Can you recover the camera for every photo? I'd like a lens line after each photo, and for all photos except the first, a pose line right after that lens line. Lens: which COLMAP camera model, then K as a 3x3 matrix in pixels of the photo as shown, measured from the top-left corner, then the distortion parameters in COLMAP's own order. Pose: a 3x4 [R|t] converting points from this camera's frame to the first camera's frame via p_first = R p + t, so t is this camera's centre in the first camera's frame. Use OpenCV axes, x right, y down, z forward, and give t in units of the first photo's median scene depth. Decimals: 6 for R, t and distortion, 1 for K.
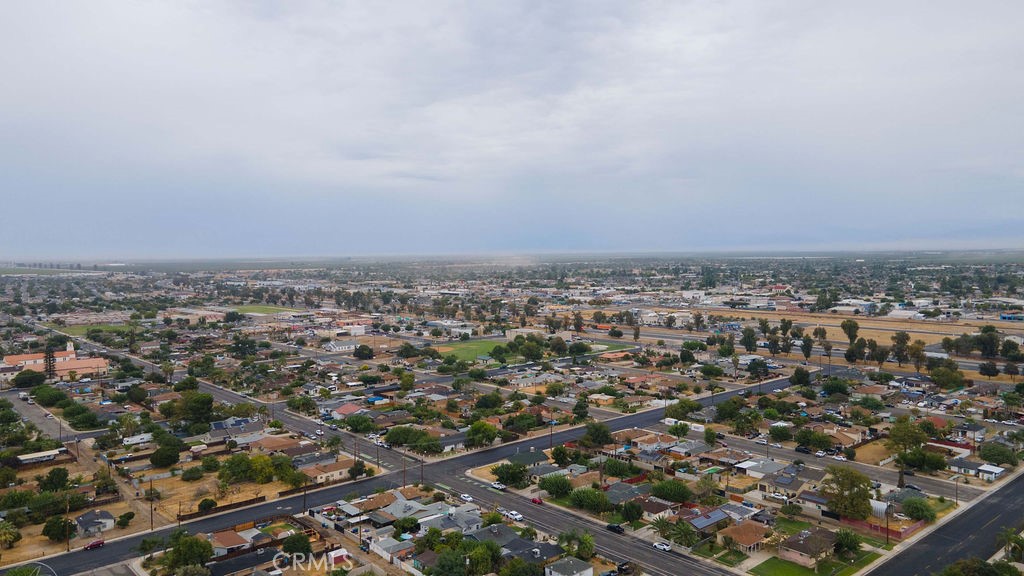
lens RADIAL K [[748.3, 0, 511.1], [0, 748.3, 287.4], [0, 0, 1]] dist [0.044606, 0.014979]
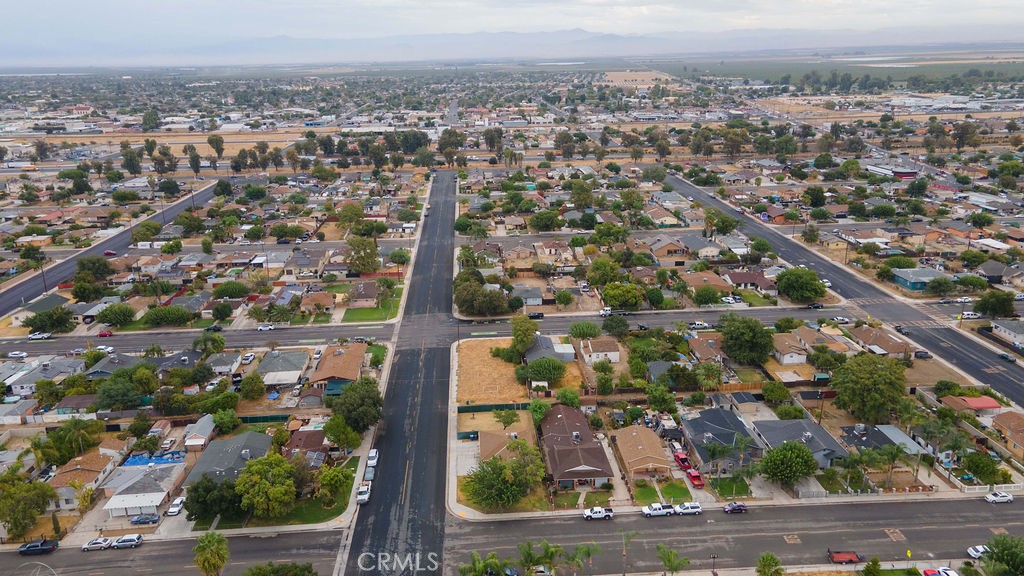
lens RADIAL K [[748.3, 0, 507.4], [0, 748.3, 284.5], [0, 0, 1]] dist [0.044606, 0.014979]
pose [[0.609590, -0.232782, 0.757768, -0.355716], [0.053750, 0.965850, 0.253464, -0.002237], [-0.790892, -0.113779, 0.601285, -0.005899]]
